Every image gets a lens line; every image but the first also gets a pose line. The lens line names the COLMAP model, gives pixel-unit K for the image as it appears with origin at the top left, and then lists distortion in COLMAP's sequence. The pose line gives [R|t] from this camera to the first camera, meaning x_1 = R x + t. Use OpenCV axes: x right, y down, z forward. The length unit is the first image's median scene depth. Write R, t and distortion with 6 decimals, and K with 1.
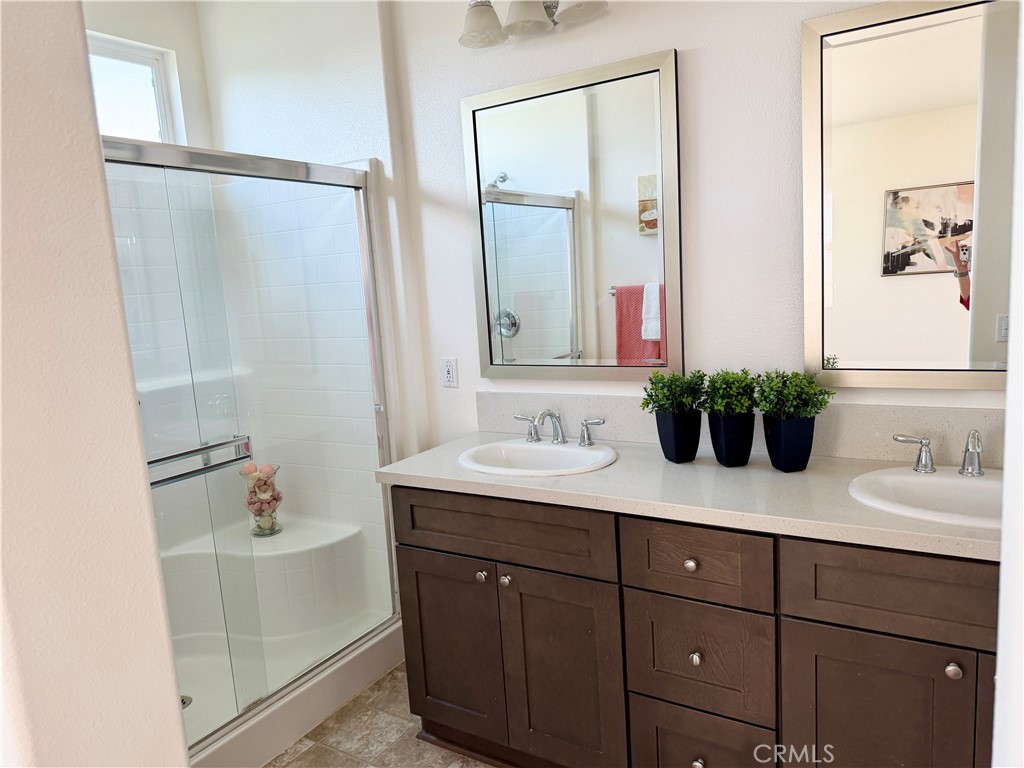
lens RADIAL K [[725.9, 0, 514.8], [0, 725.9, 384.0], [0, 0, 1]] dist [0.073401, -0.089794]
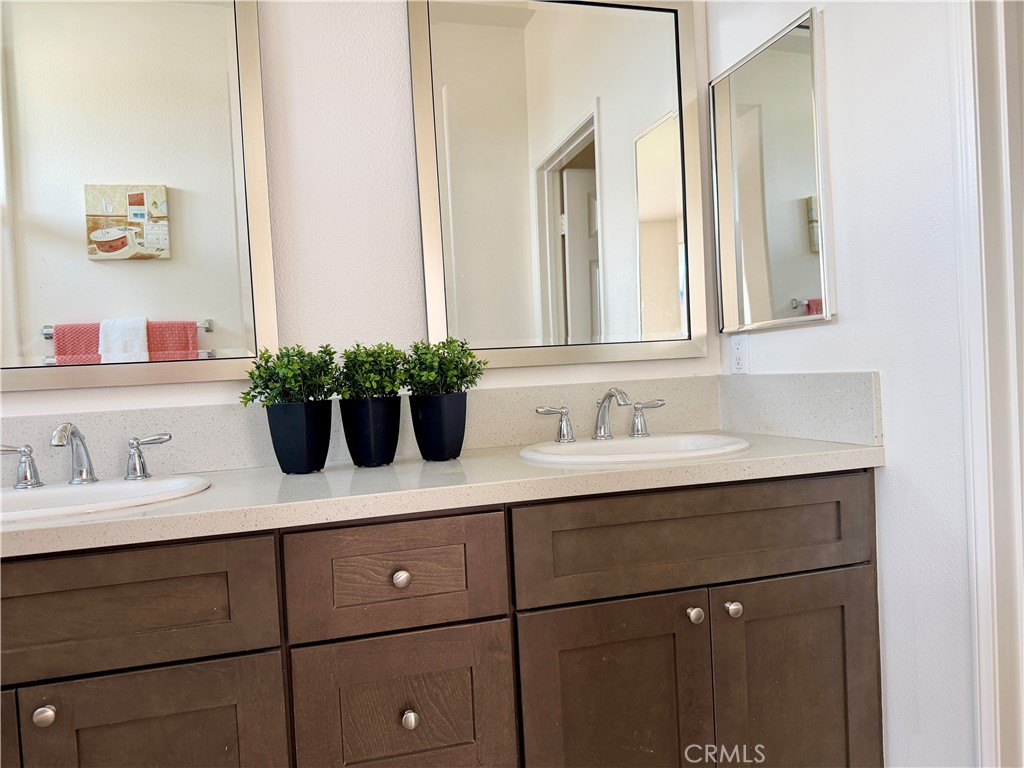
lens RADIAL K [[725.9, 0, 506.3], [0, 725.9, 384.6], [0, 0, 1]] dist [0.073401, -0.089794]
pose [[0.688653, 0.006662, 0.725060, -0.174311], [0.115037, 0.986289, -0.118323, 0.136587], [-0.715907, 0.164892, 0.678445, 0.363695]]
